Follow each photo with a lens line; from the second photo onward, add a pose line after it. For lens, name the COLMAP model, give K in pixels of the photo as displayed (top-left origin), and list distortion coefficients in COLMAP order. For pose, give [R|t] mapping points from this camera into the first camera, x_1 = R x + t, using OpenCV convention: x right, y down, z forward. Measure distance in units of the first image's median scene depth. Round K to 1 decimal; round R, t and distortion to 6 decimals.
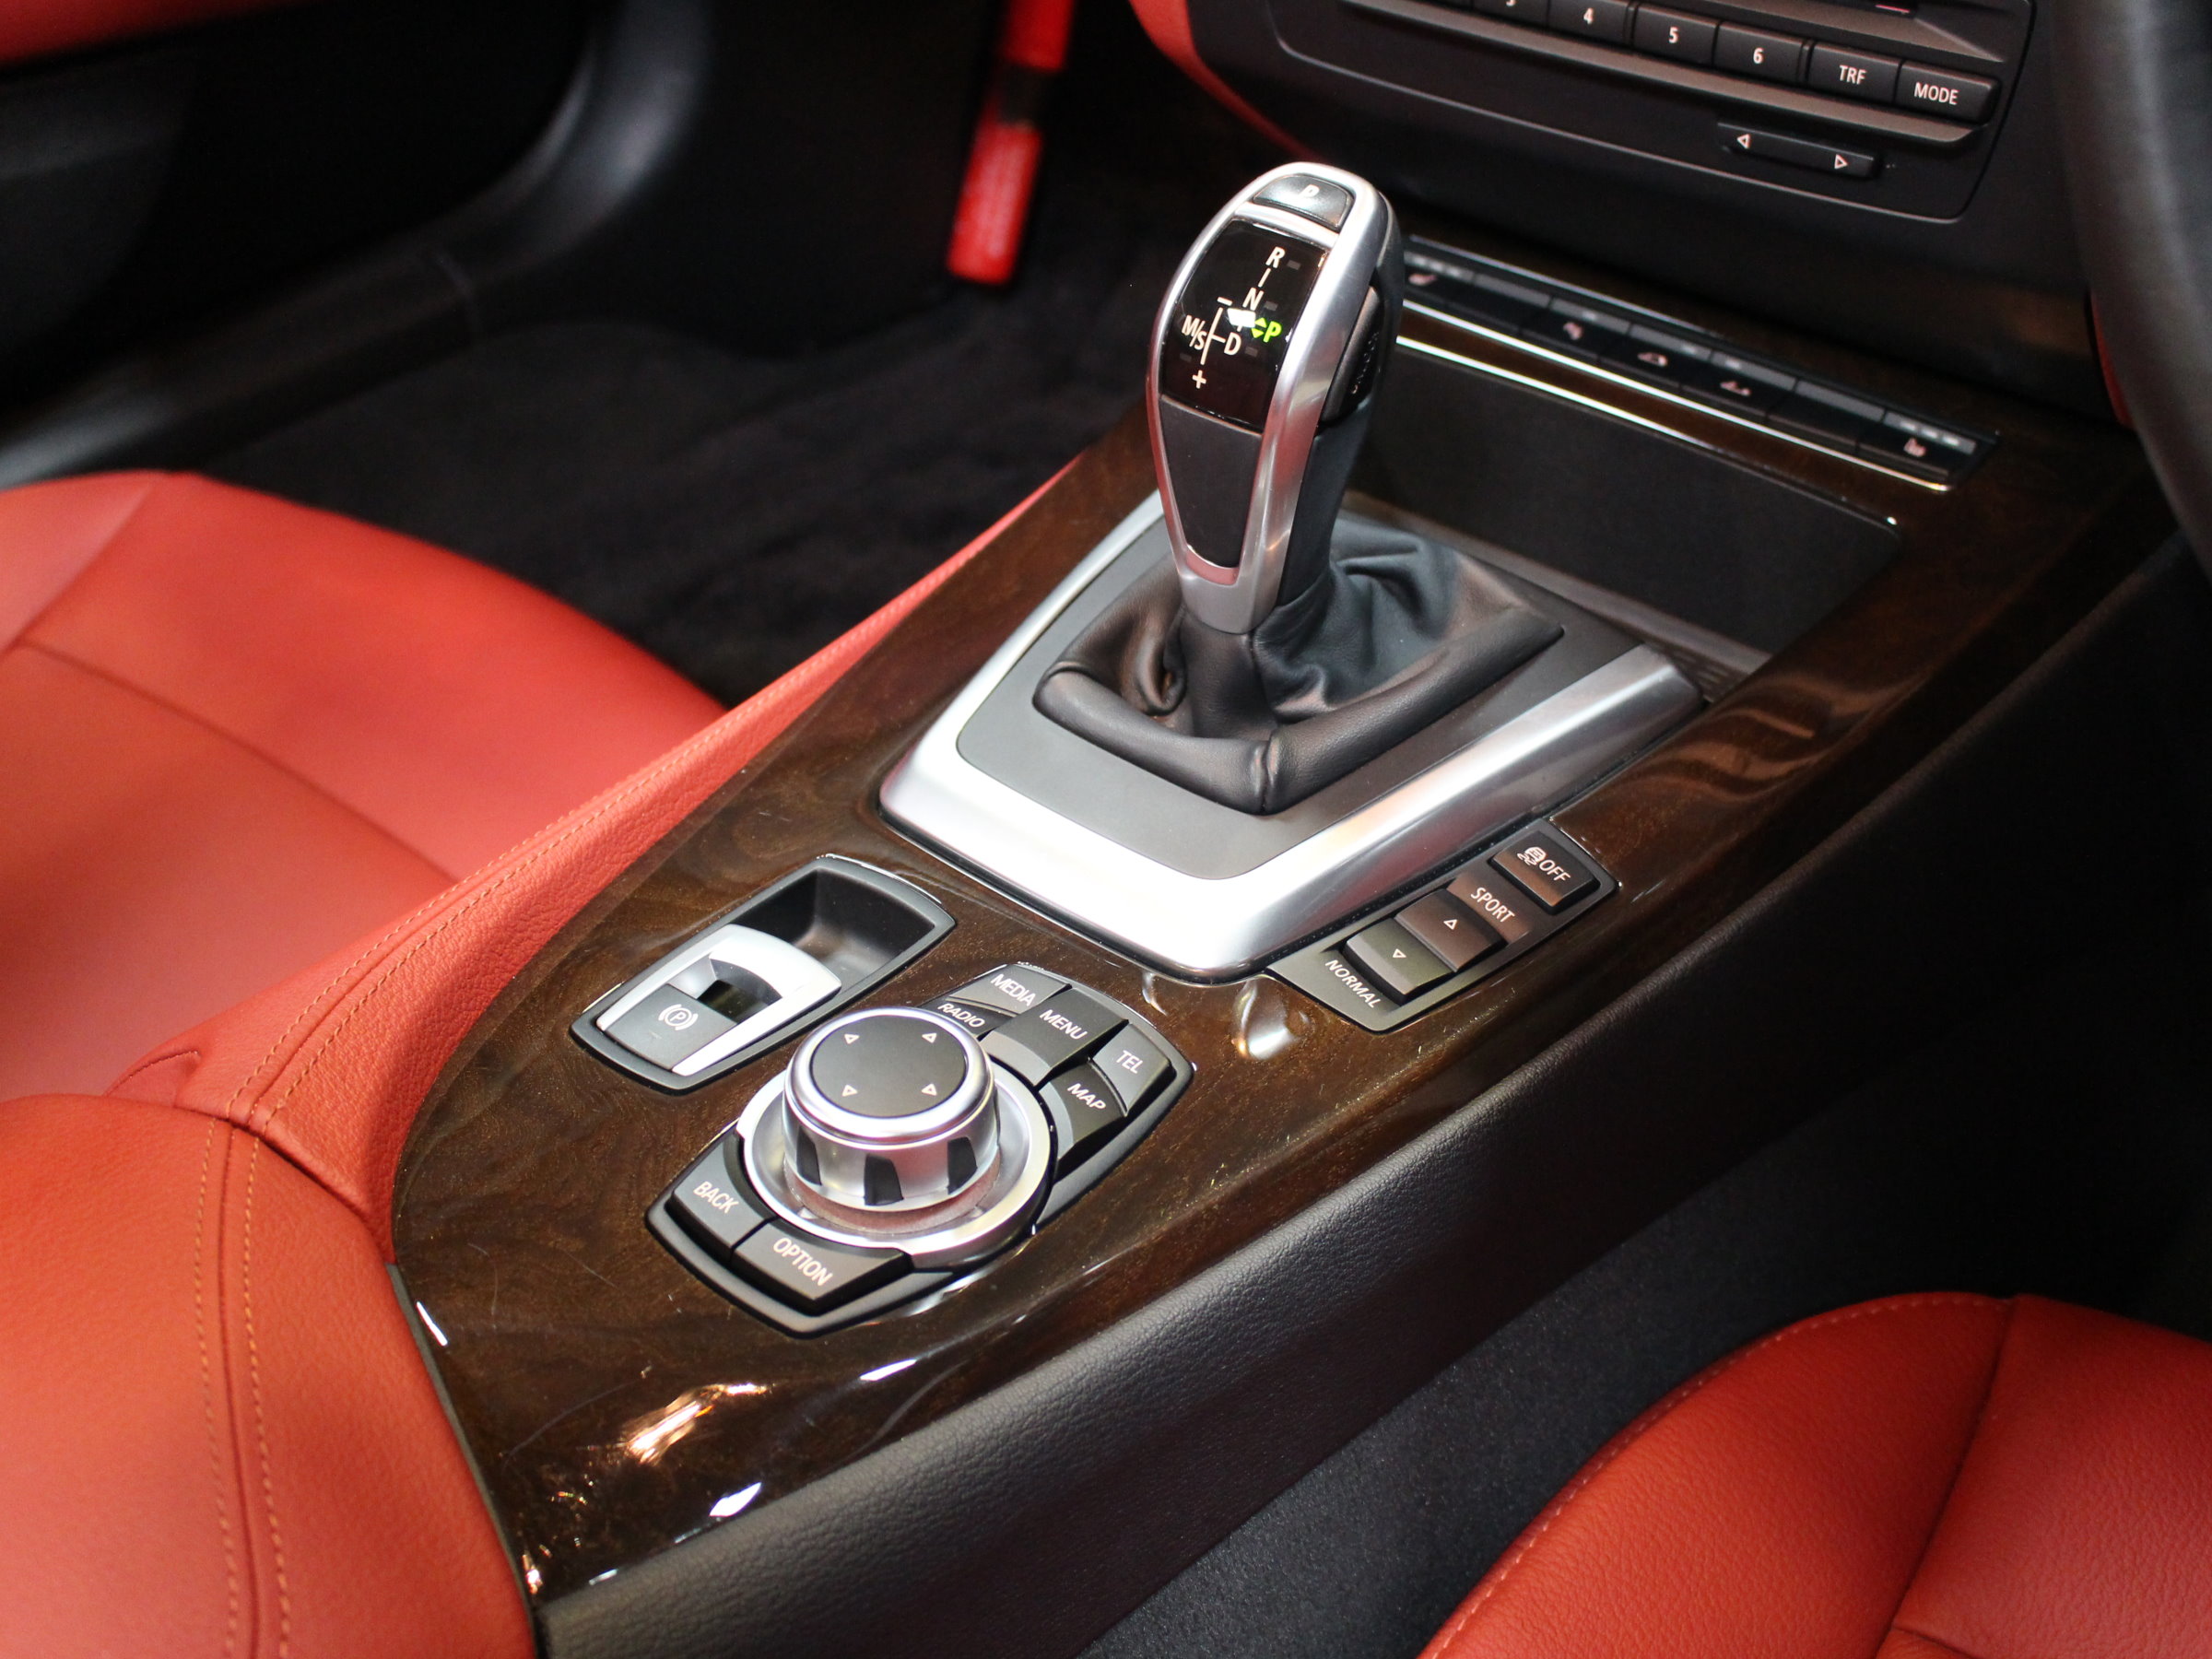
lens RADIAL K [[3128.1, 0, 1106.0], [0, 3128.1, 829.5], [0, 0, 1]] dist [-0.113208, -0.016763]
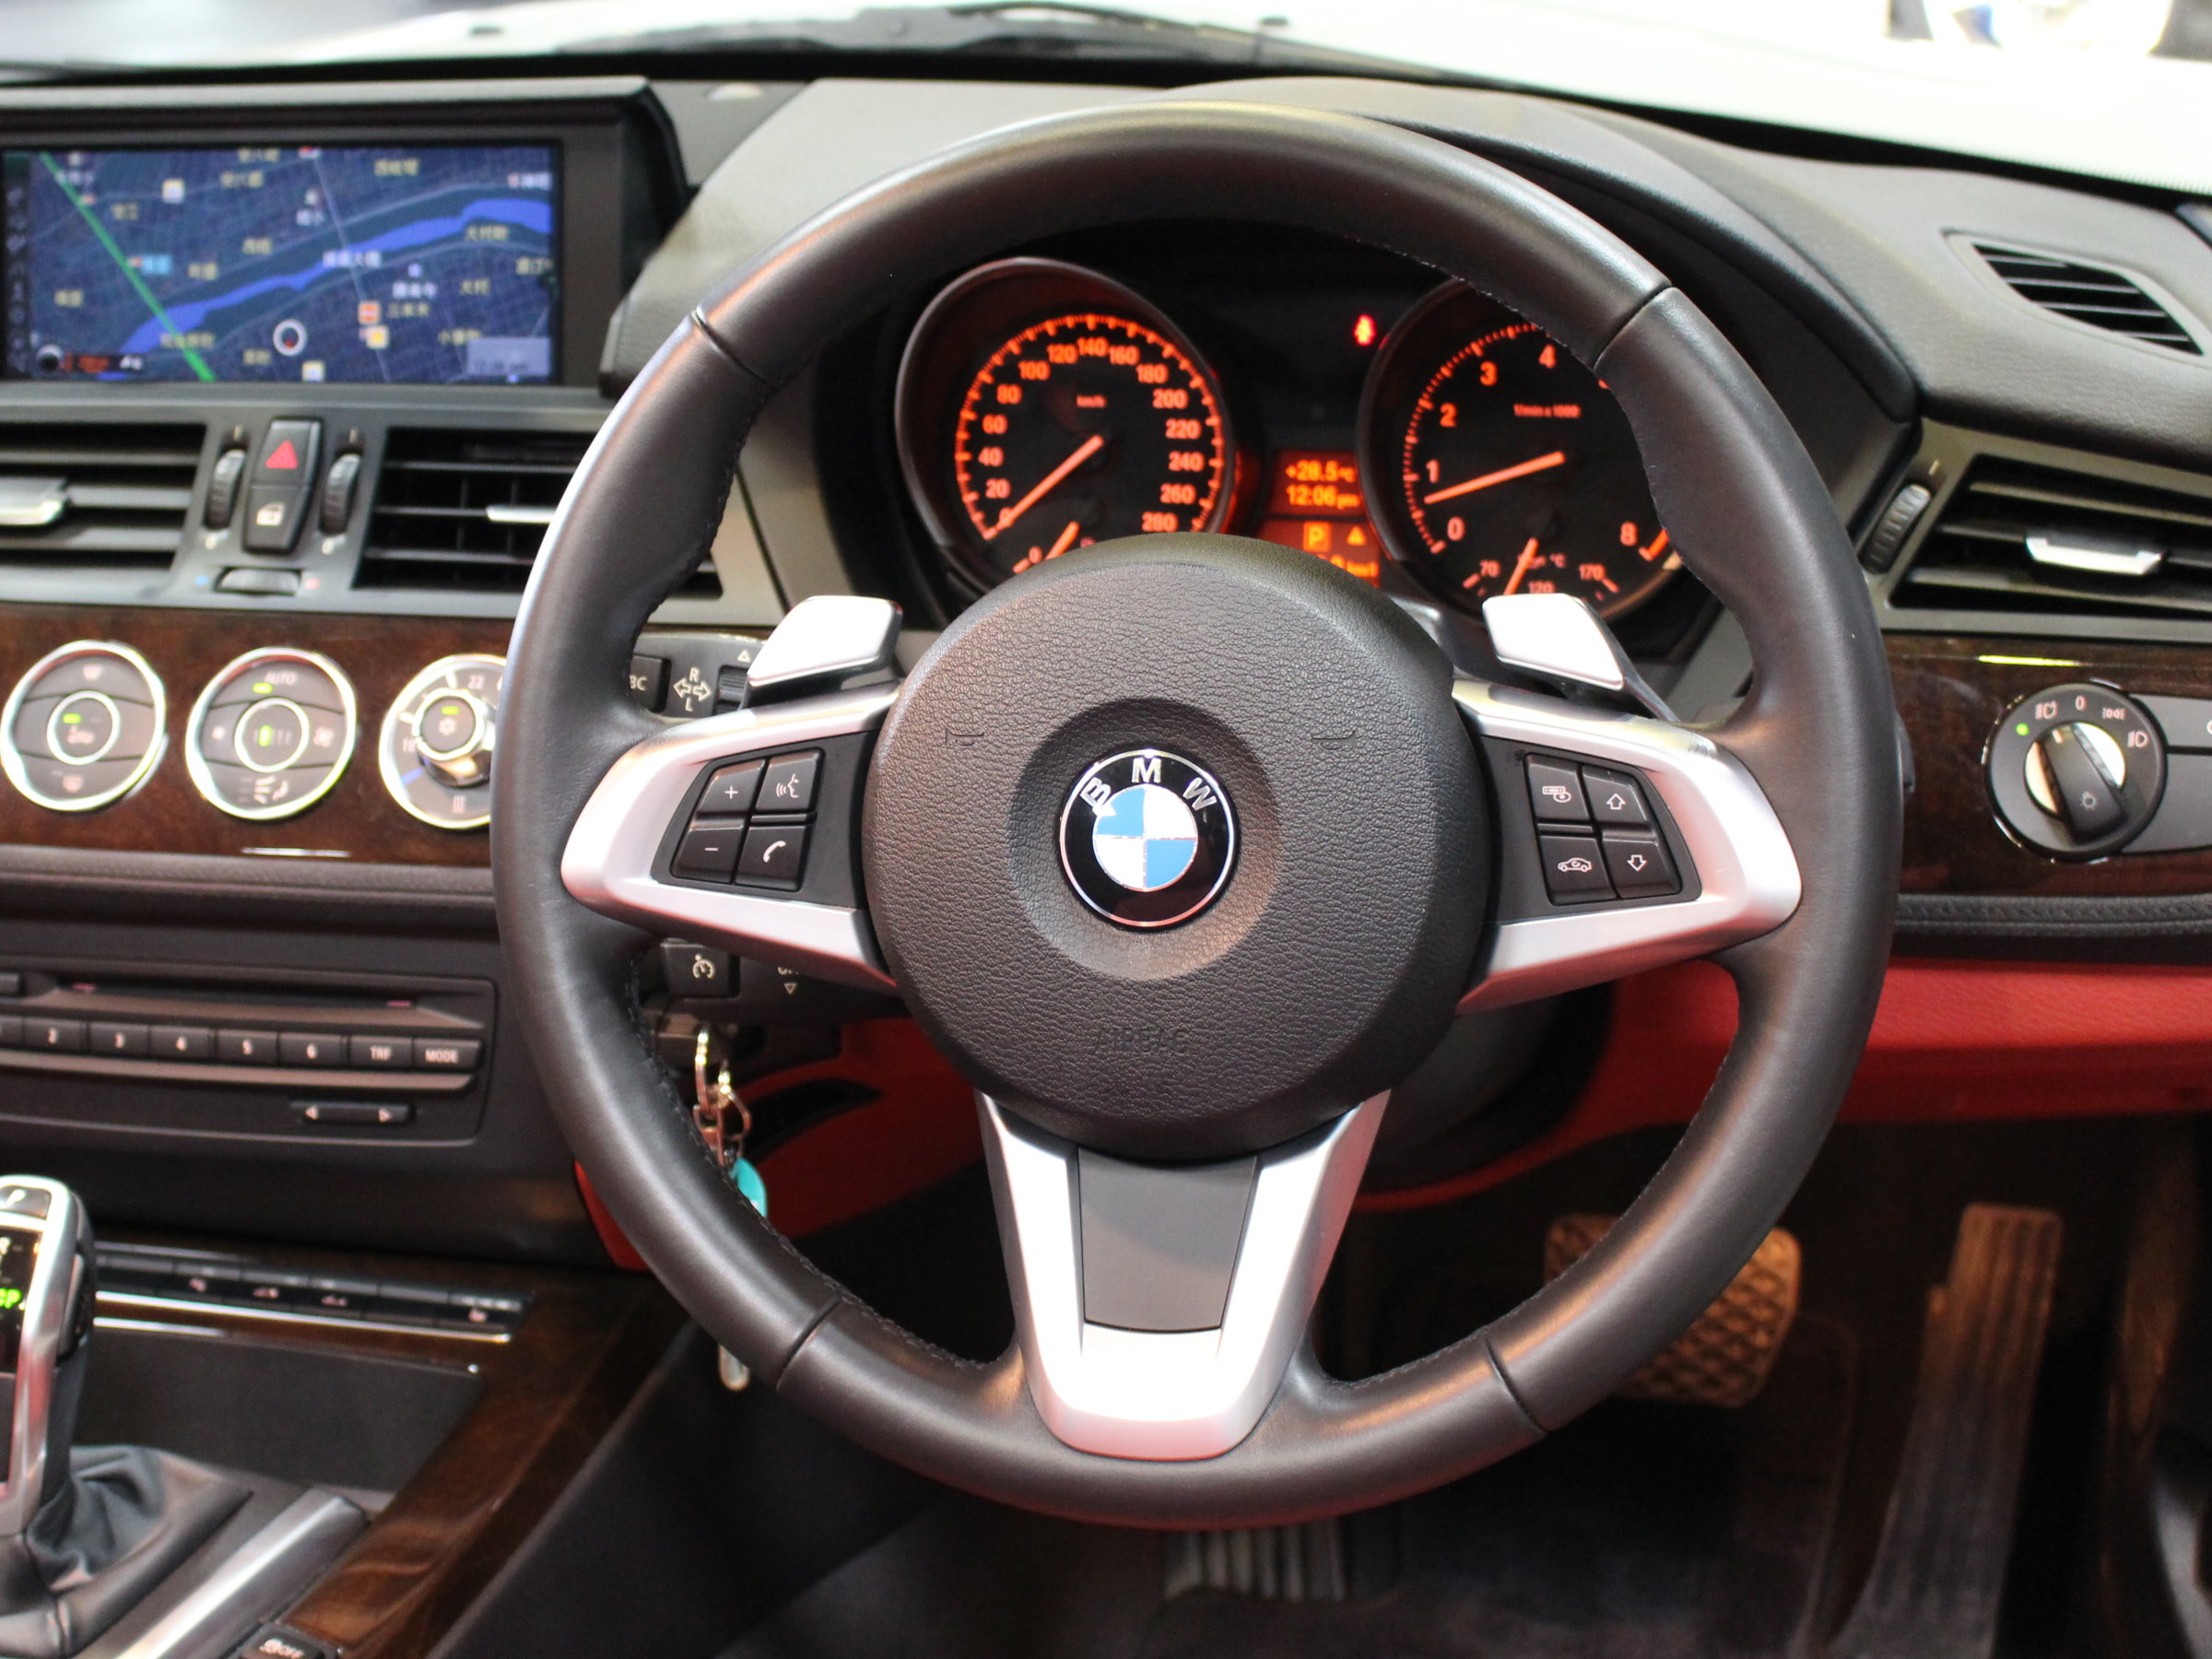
lens RADIAL K [[3546.1, 0, 1106.0], [0, 3546.1, 829.5], [0, 0, 1]] dist [-0.151144, 0.039106]
pose [[0.885070, -0.124048, 0.448624, -0.168112], [0.256462, 0.934297, -0.247623, 0.138194], [-0.388431, 0.334218, 0.858732, -0.522445]]
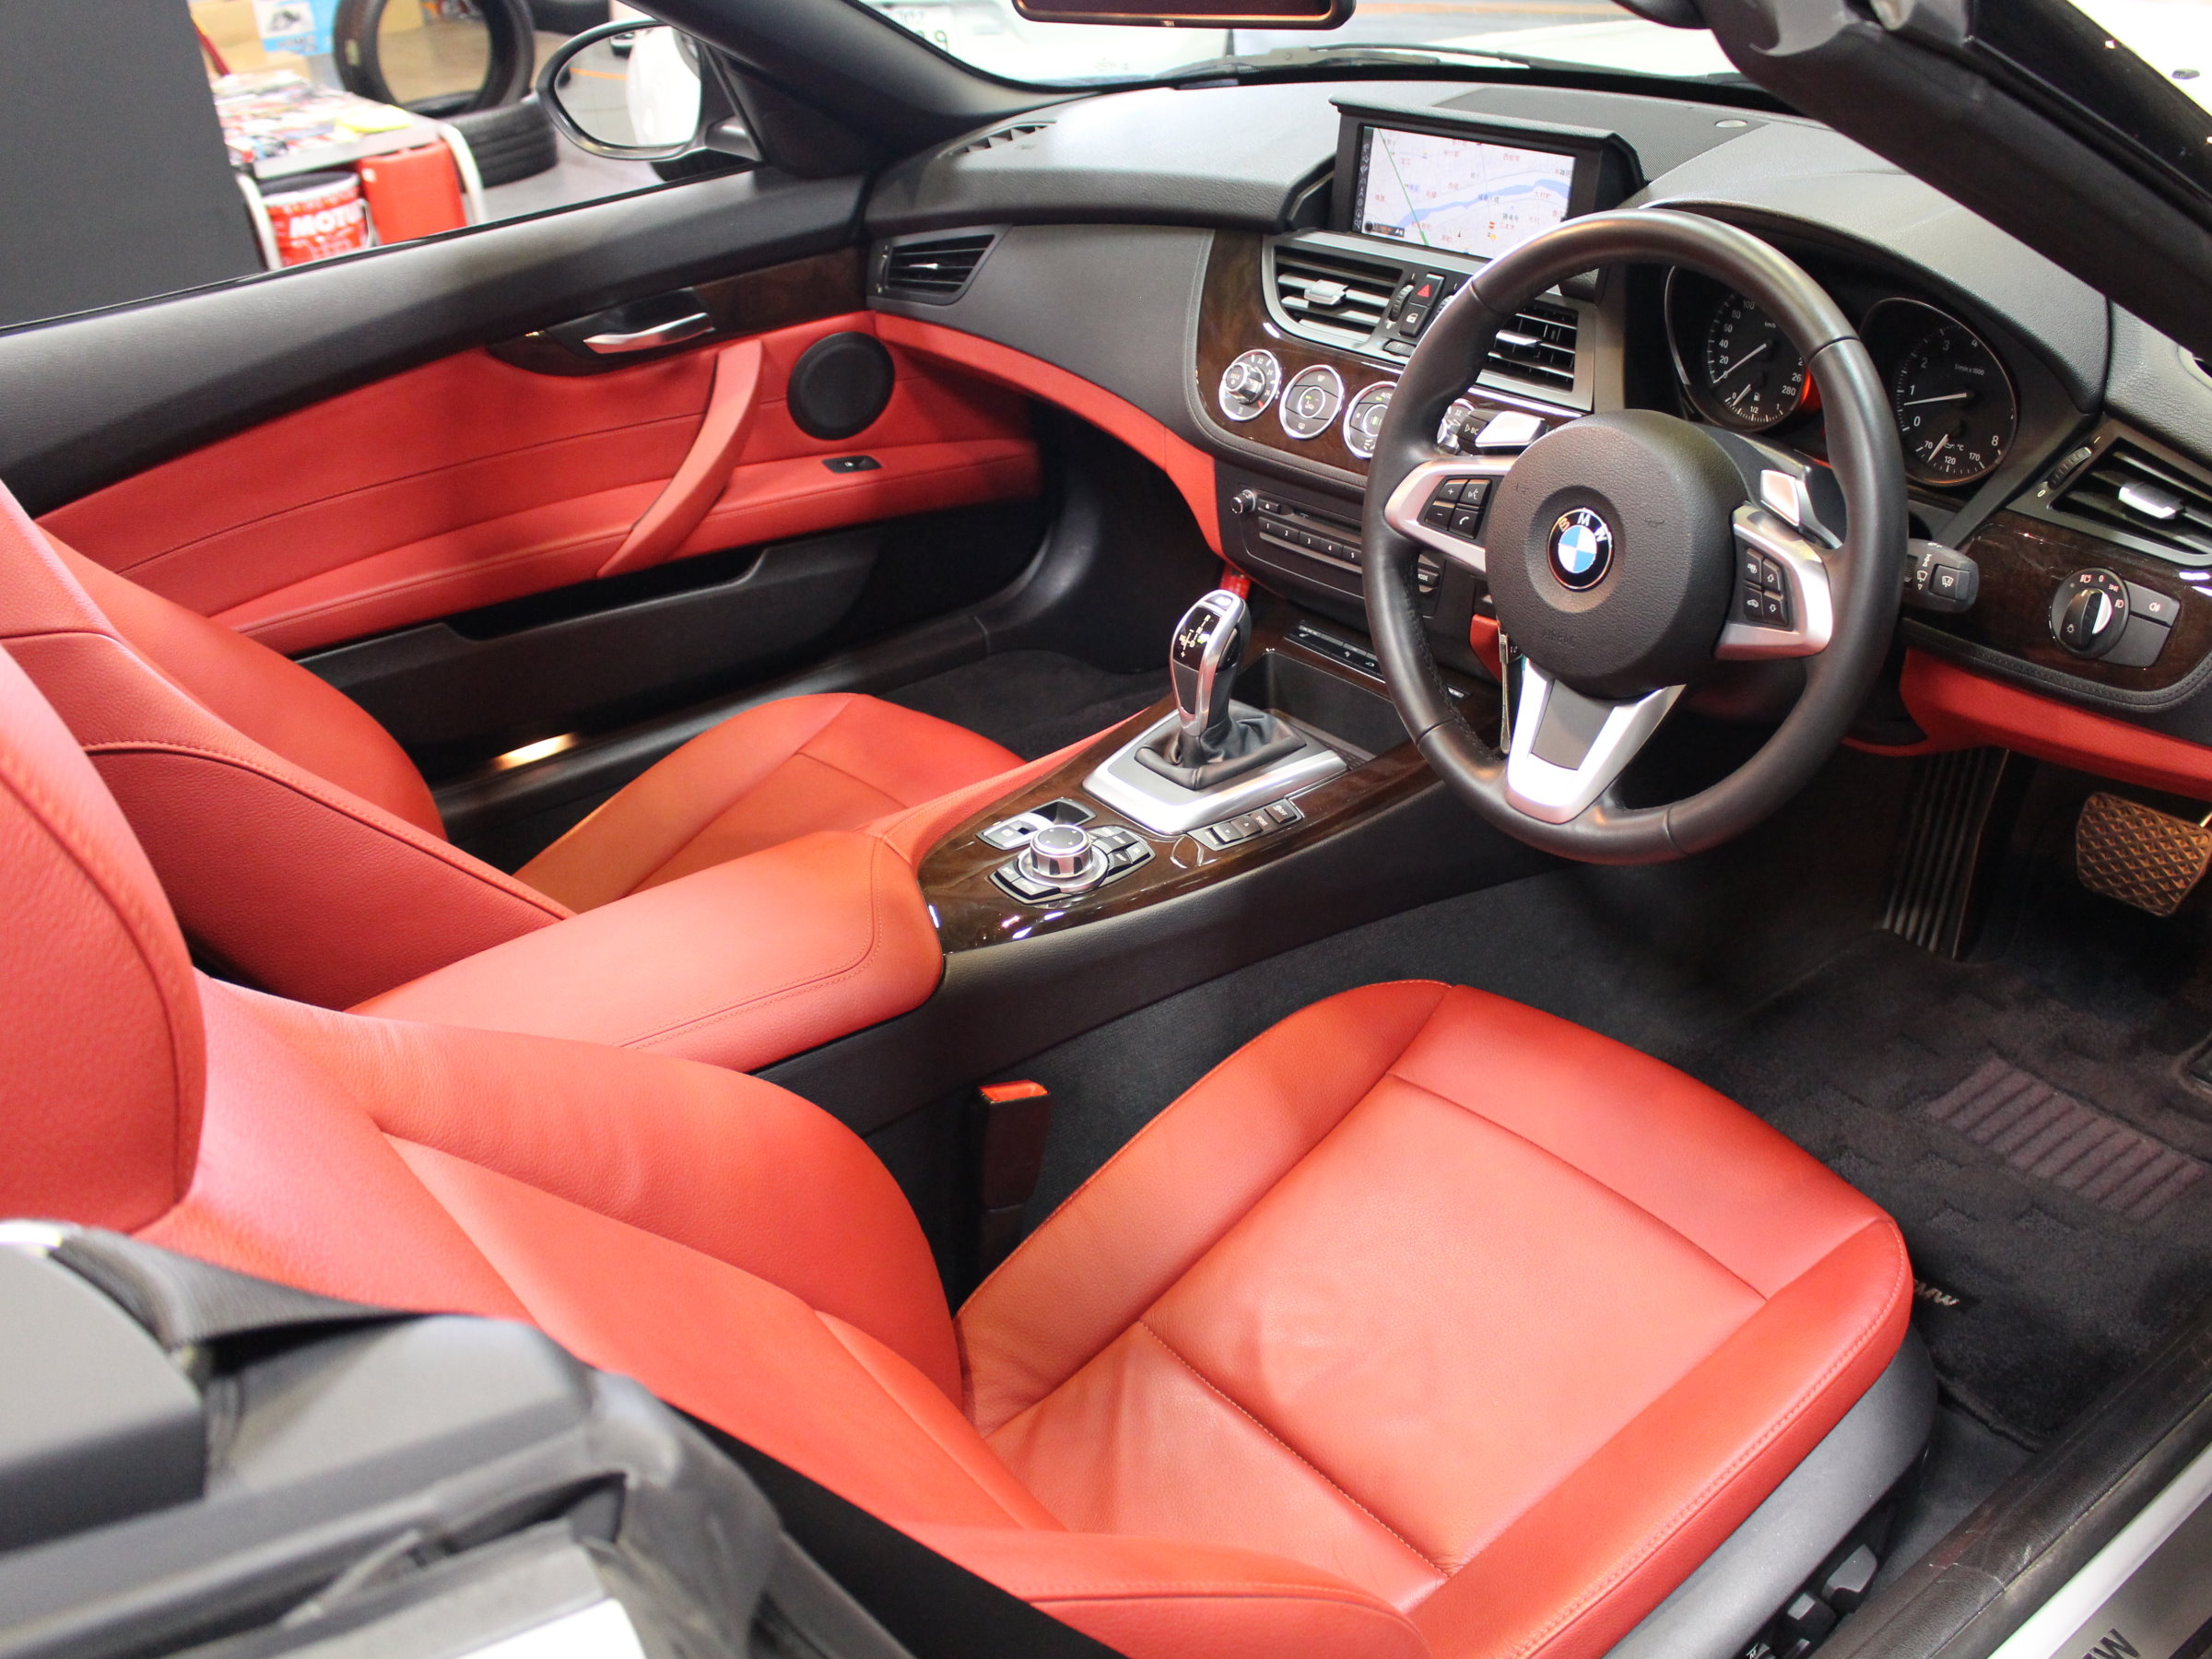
lens RADIAL K [[2078.2, 0, 1106.0], [0, 2078.2, 829.5], [0, 0, 1]] dist [-0.152547, 0.019329]
pose [[0.986014, 0.060190, -0.155415, 0.282323], [-0.075042, 0.992970, -0.091533, 0.227660], [0.148813, 0.101916, 0.983600, -1.058897]]
